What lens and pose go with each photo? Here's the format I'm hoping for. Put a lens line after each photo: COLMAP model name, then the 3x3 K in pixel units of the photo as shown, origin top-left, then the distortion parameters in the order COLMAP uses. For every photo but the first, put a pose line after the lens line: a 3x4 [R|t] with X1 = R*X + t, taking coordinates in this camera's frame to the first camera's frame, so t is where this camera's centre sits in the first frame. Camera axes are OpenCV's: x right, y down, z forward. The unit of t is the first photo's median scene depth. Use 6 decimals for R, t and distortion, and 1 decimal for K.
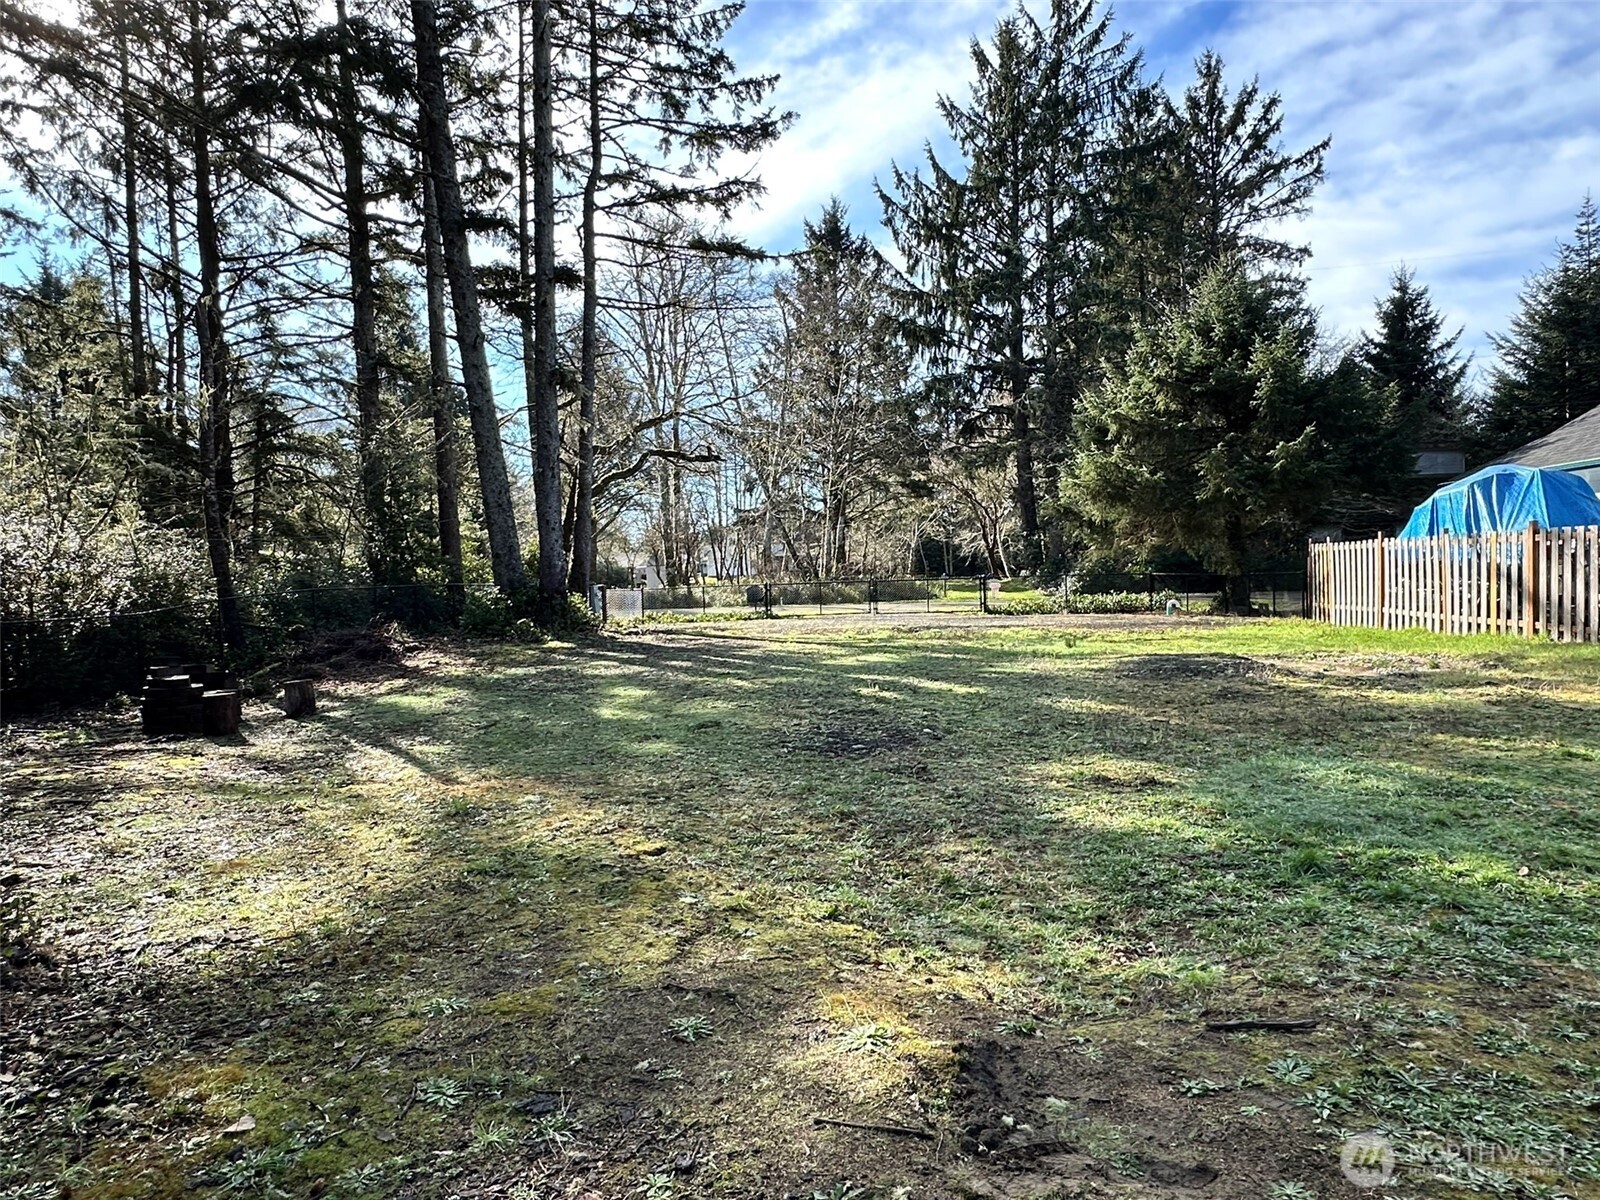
lens RADIAL K [[969.4, 0, 800.0], [0, 969.4, 600.0], [0, 0, 1]] dist [-0.003701, -0.000197]
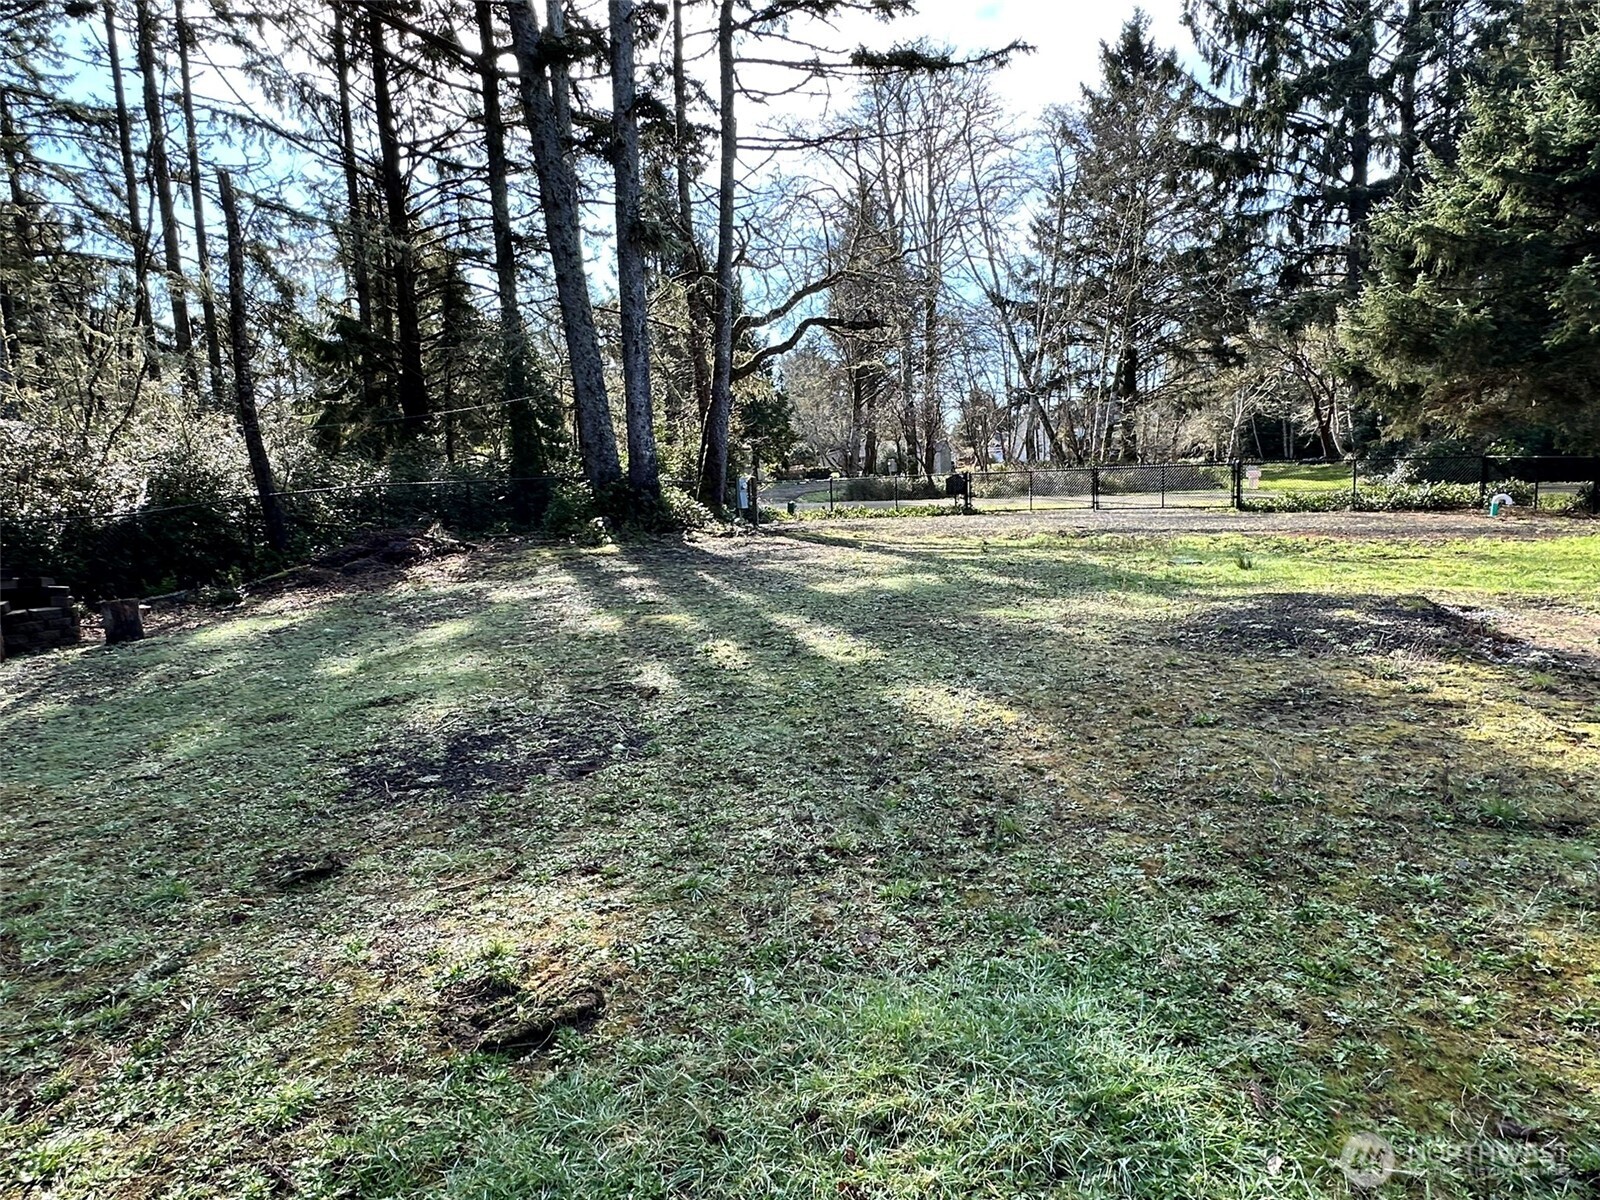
lens RADIAL K [[969.4, 0, 800.0], [0, 969.4, 600.0], [0, 0, 1]] dist [-0.003701, -0.000197]
pose [[0.945436, 0.038524, -0.323522, 0.064908], [-0.000296, 0.993086, 0.117388, -0.003134], [0.325808, -0.110887, 0.938911, 0.079196]]
